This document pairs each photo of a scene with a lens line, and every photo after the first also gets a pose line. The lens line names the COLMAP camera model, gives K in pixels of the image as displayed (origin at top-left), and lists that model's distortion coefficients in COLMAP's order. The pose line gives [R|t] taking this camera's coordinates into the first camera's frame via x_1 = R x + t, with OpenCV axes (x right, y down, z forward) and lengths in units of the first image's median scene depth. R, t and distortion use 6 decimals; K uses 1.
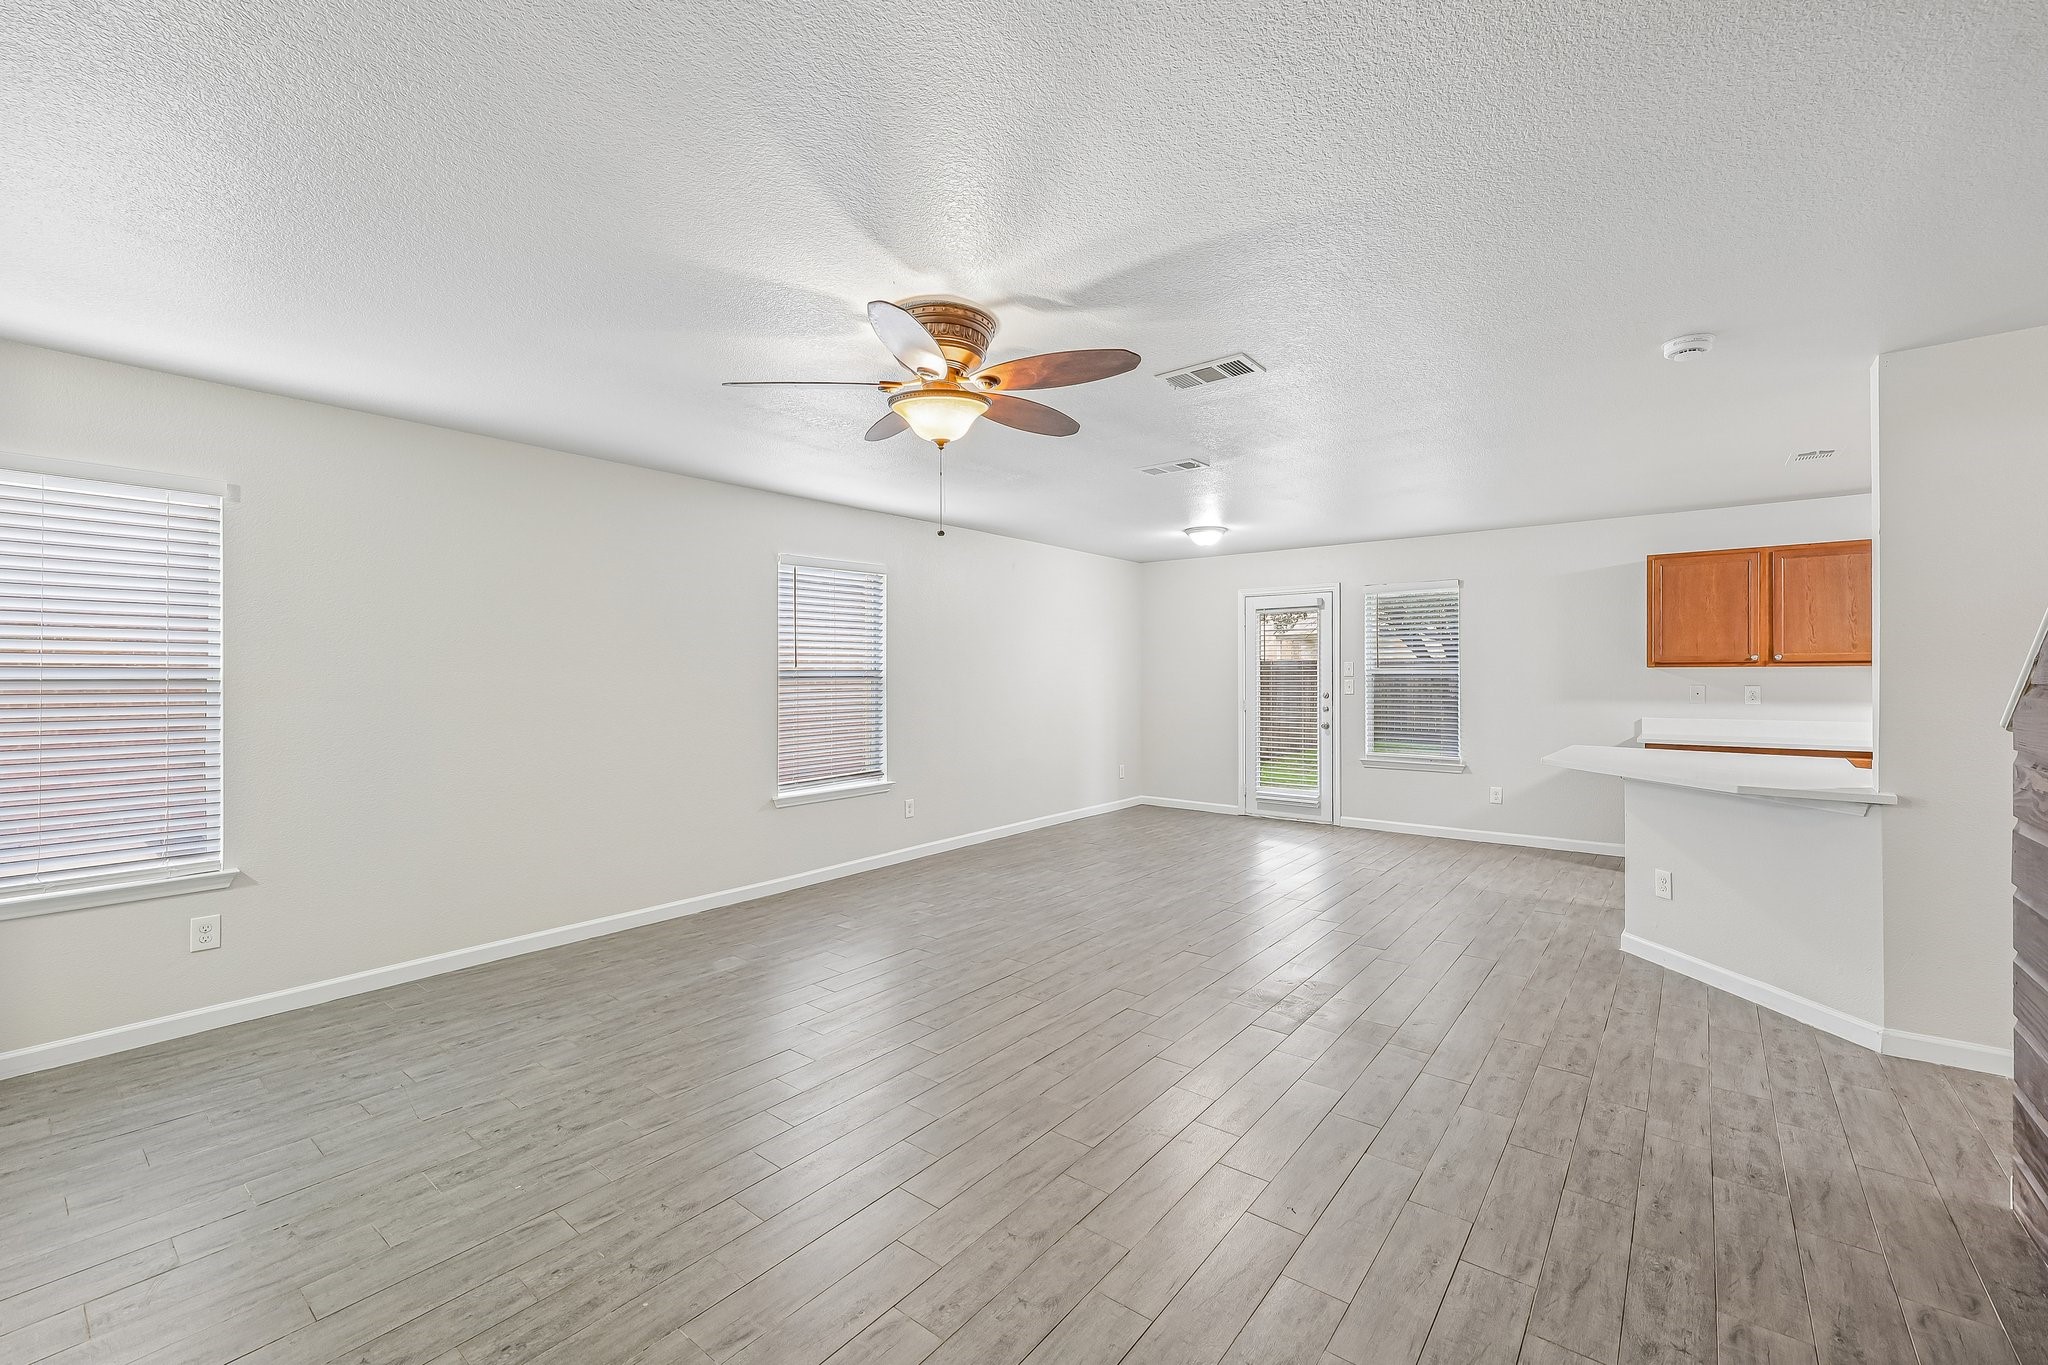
lens RADIAL K [[844.3, 0, 1029.9], [0, 844.3, 673.5], [0, 0, 1]] dist [-0.001605, 0.000801]
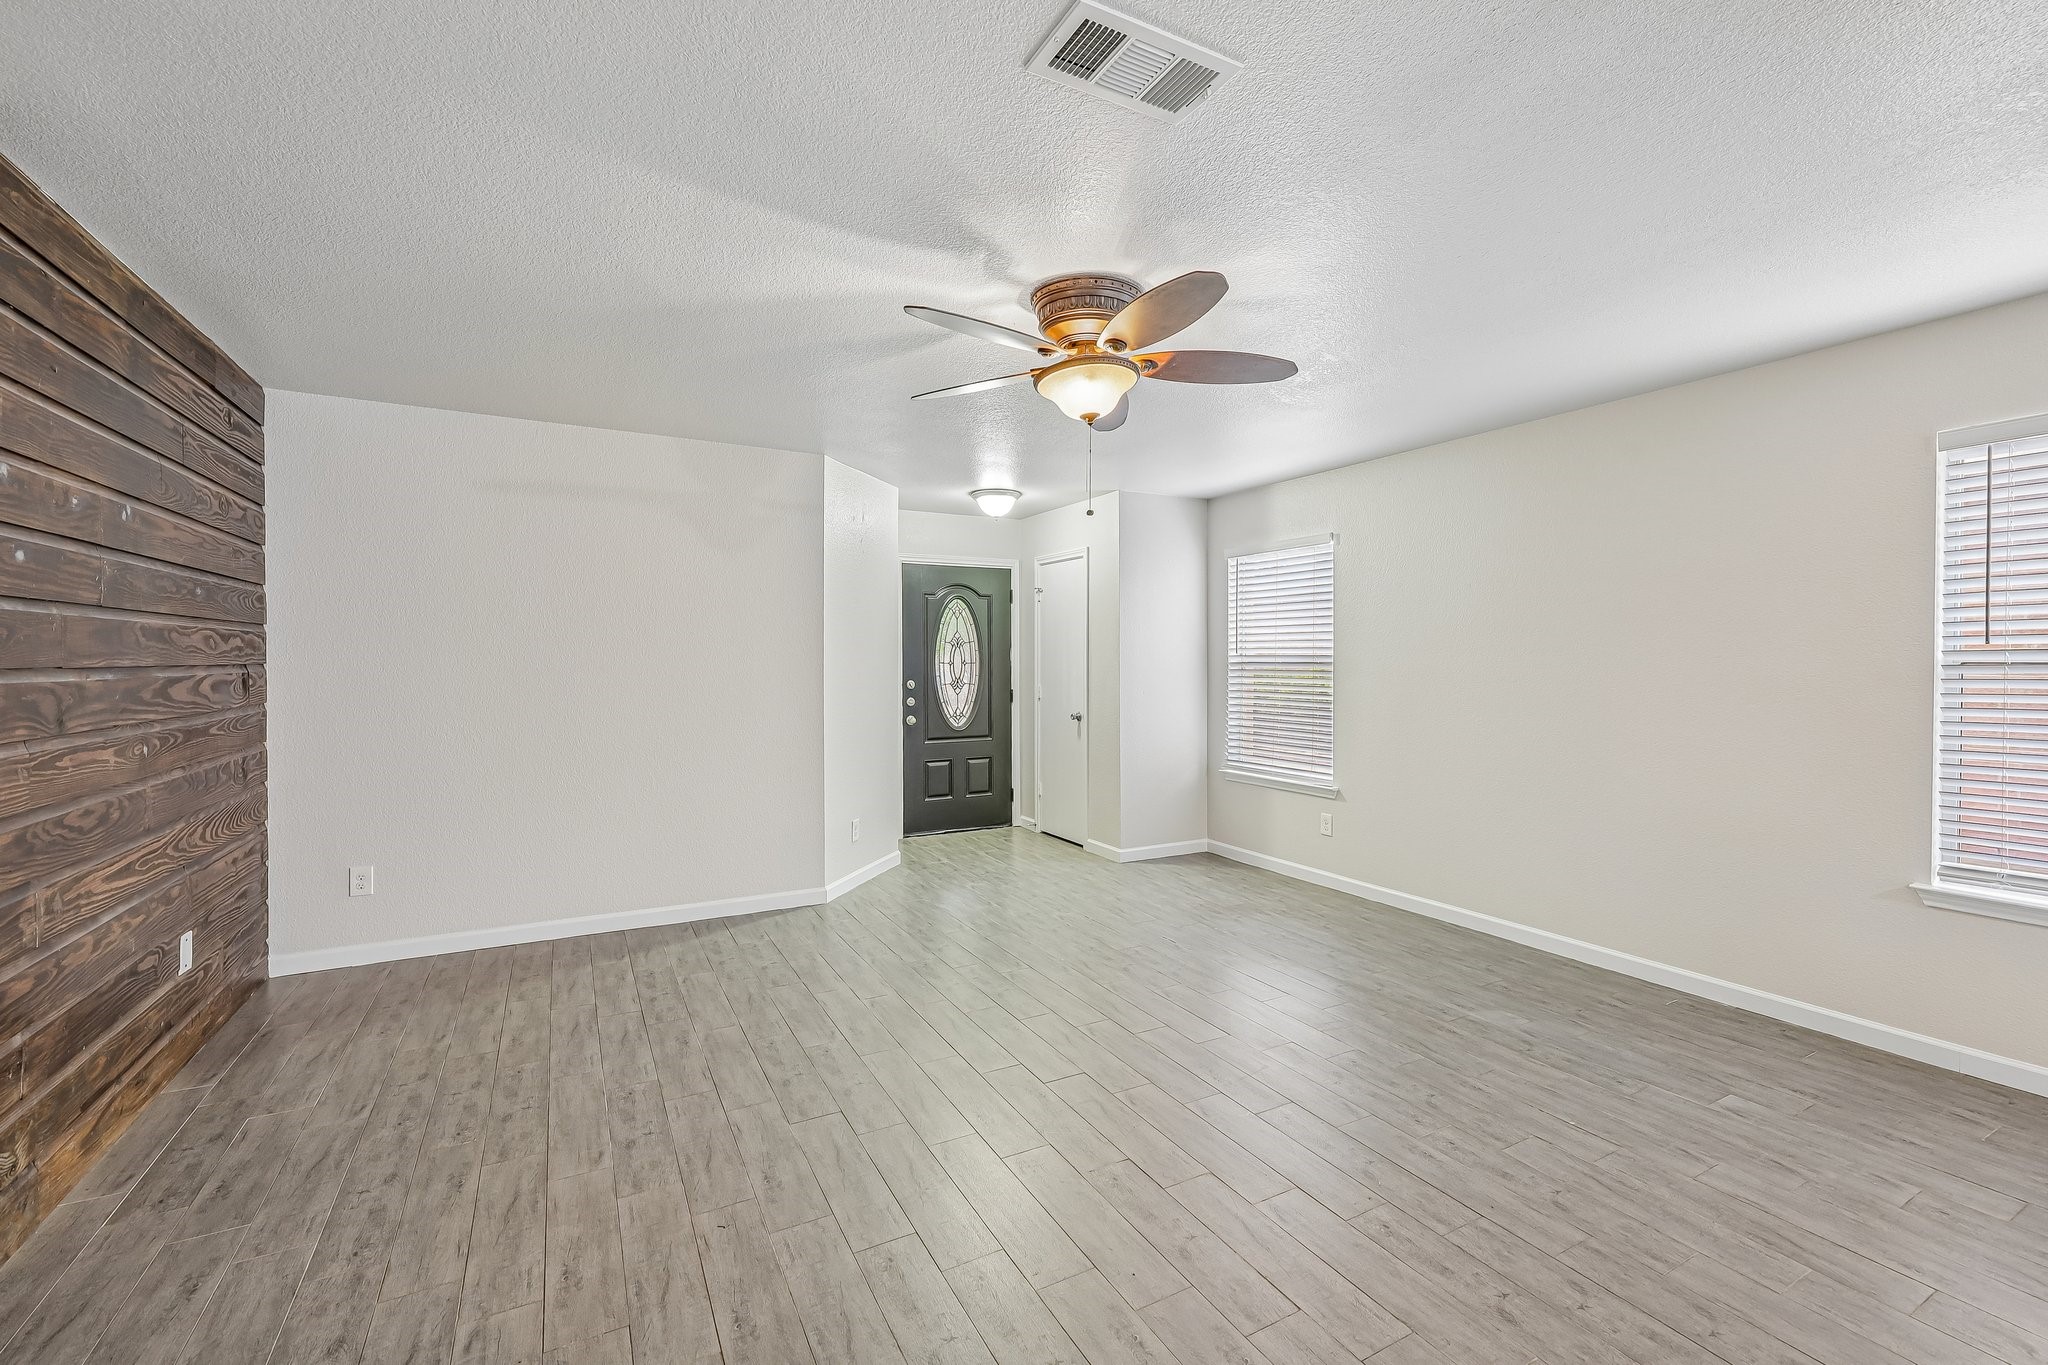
lens RADIAL K [[844.3, 0, 1029.9], [0, 844.3, 673.5], [0, 0, 1]] dist [-0.001605, 0.000801]
pose [[-0.390746, 0.014015, -0.920392, 0.411906], [0.002604, 0.999897, 0.014121, 0.001292], [0.920495, 0.003121, -0.390742, 0.667533]]
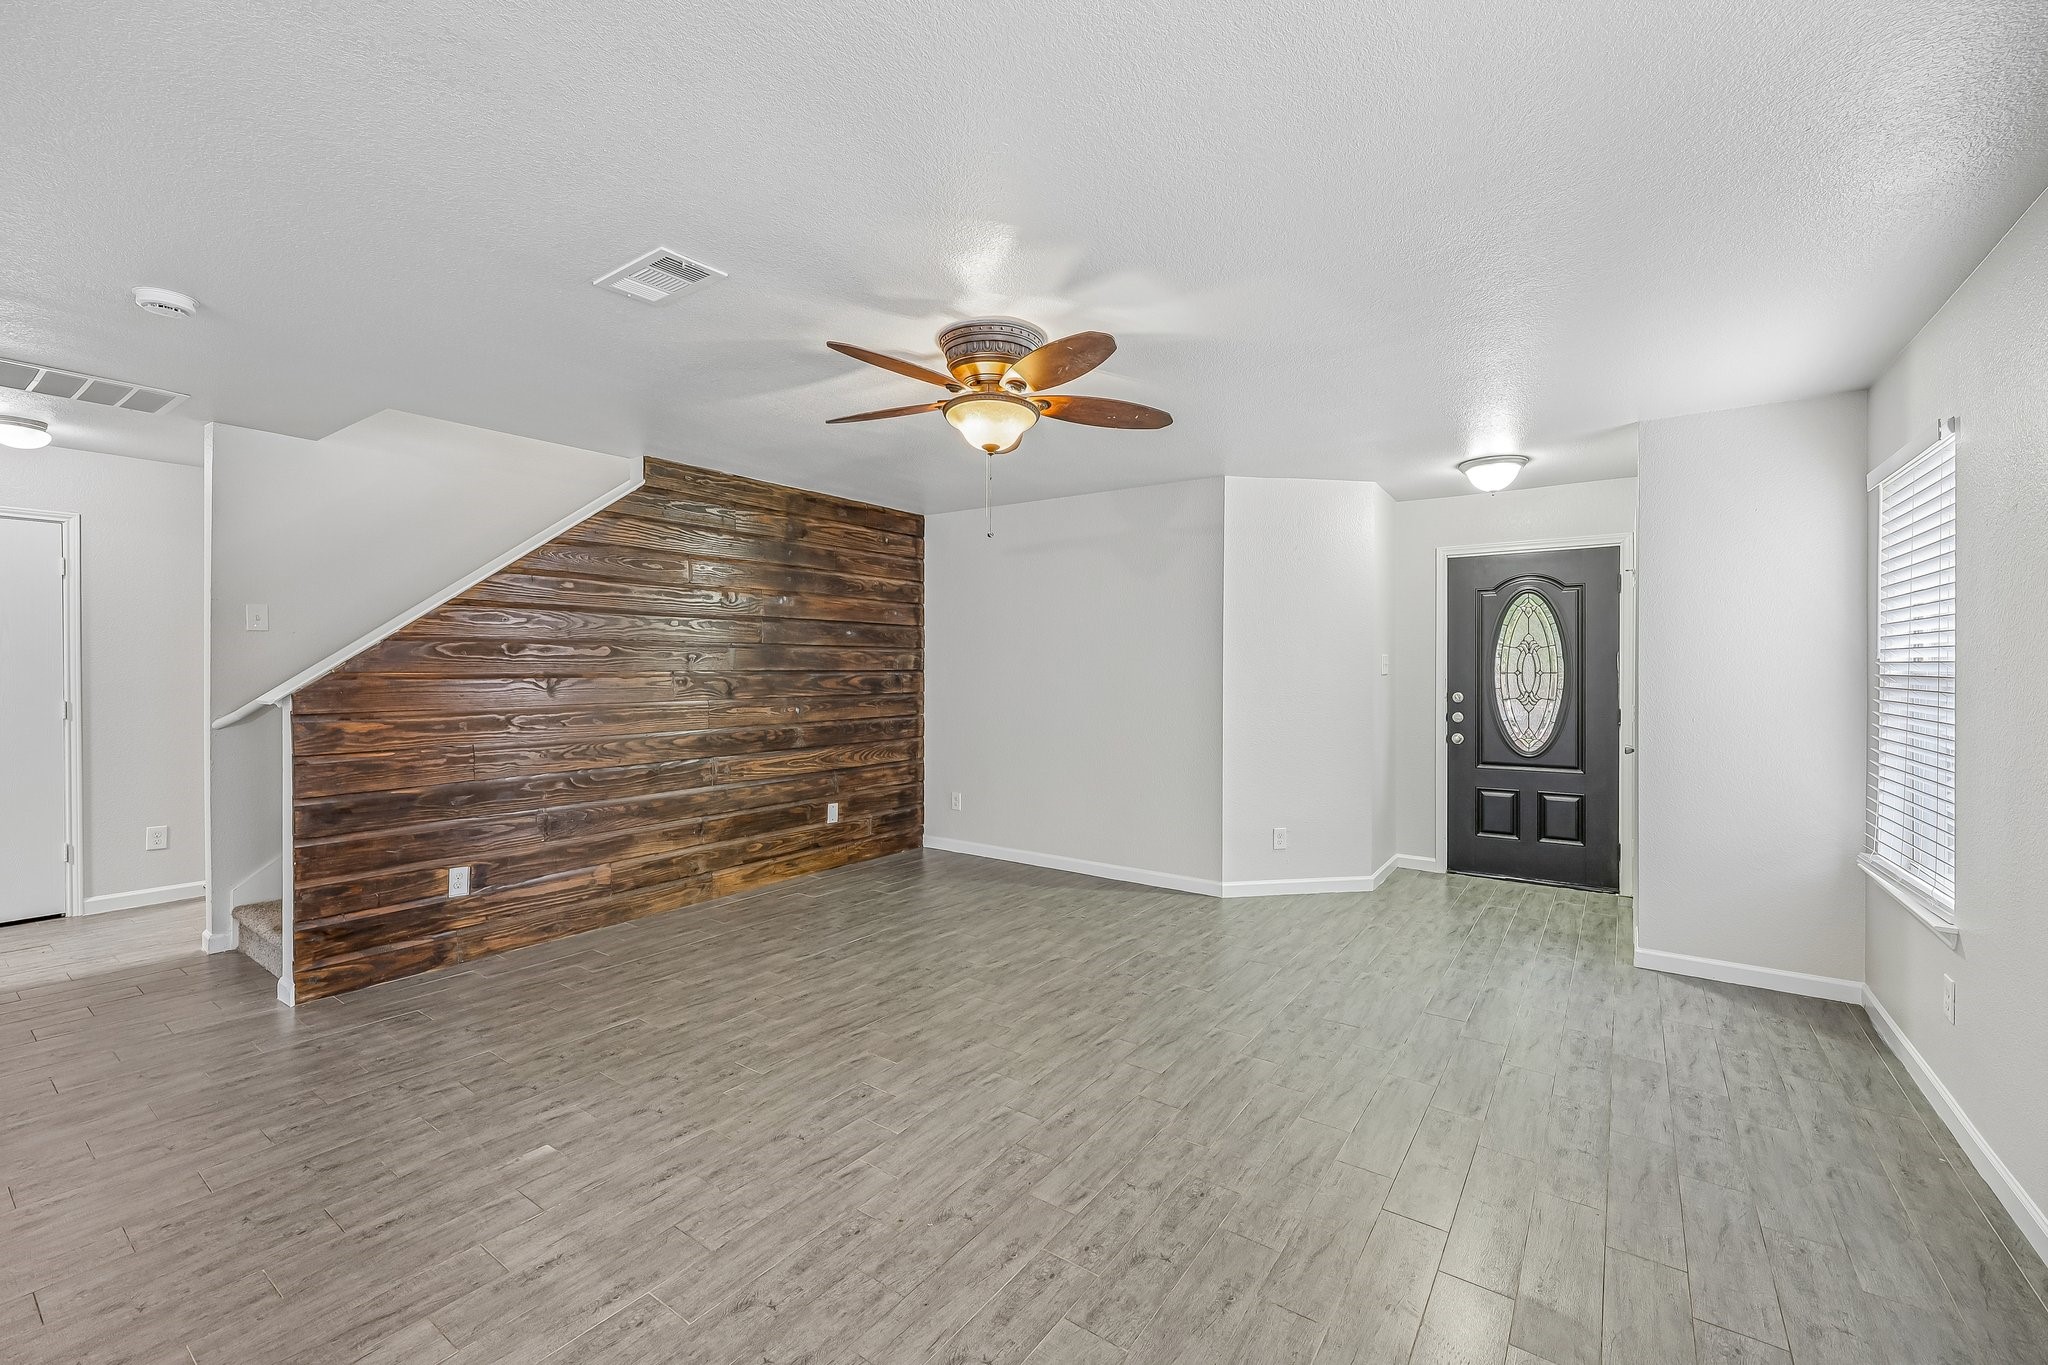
lens RADIAL K [[844.3, 0, 1029.9], [0, 844.3, 673.5], [0, 0, 1]] dist [-0.001605, 0.000801]
pose [[-0.998370, -0.001555, -0.057051, -0.046525], [-0.001779, 0.999991, 0.003892, 0.001286], [0.057044, 0.003987, -0.998364, 1.047636]]
